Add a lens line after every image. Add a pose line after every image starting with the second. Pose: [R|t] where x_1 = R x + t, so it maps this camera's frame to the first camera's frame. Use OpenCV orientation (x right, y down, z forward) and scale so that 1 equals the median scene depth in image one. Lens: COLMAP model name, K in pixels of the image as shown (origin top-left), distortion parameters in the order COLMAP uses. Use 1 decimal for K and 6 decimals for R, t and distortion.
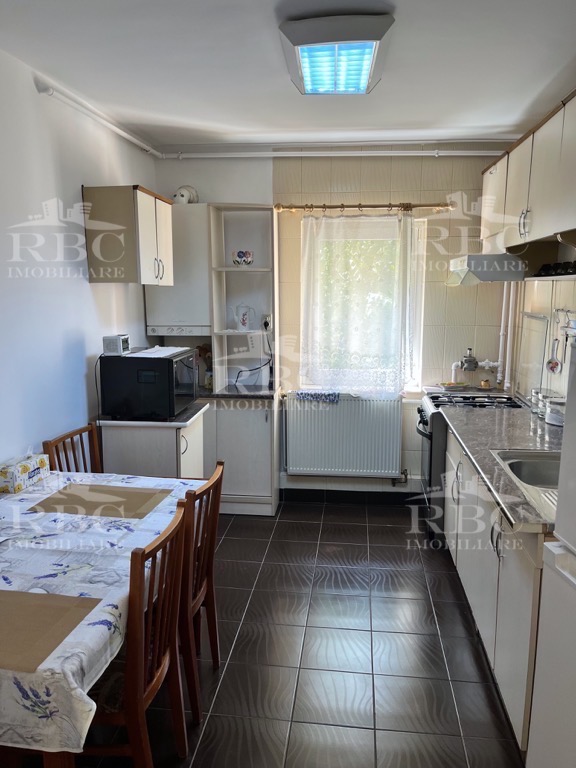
lens RADIAL K [[576.1, 0, 288.4], [0, 576.1, 382.8], [0, 0, 1]] dist [0.023744, -0.020269]
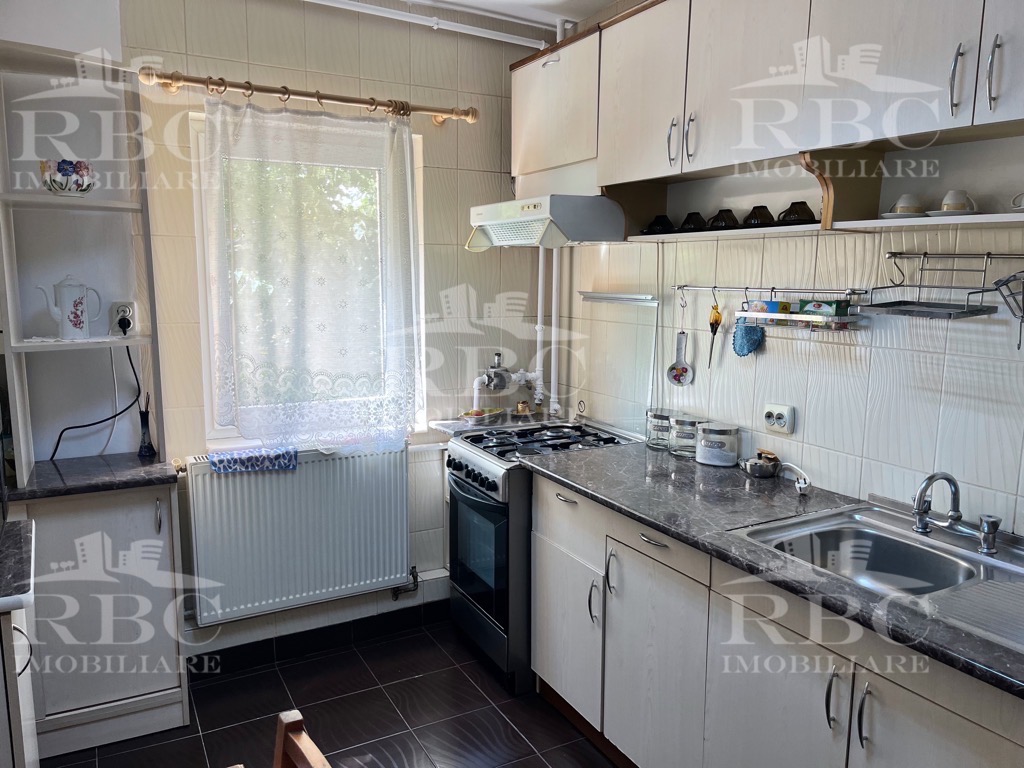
lens RADIAL K [[768.1, 0, 512.5], [0, 768.1, 389.3], [0, 0, 1]] dist [0.023744, -0.020269]
pose [[0.819256, -0.078521, 0.568026, -0.148249], [0.086465, 0.996170, 0.012998, -0.030415], [-0.566871, 0.038466, 0.822908, 0.317555]]
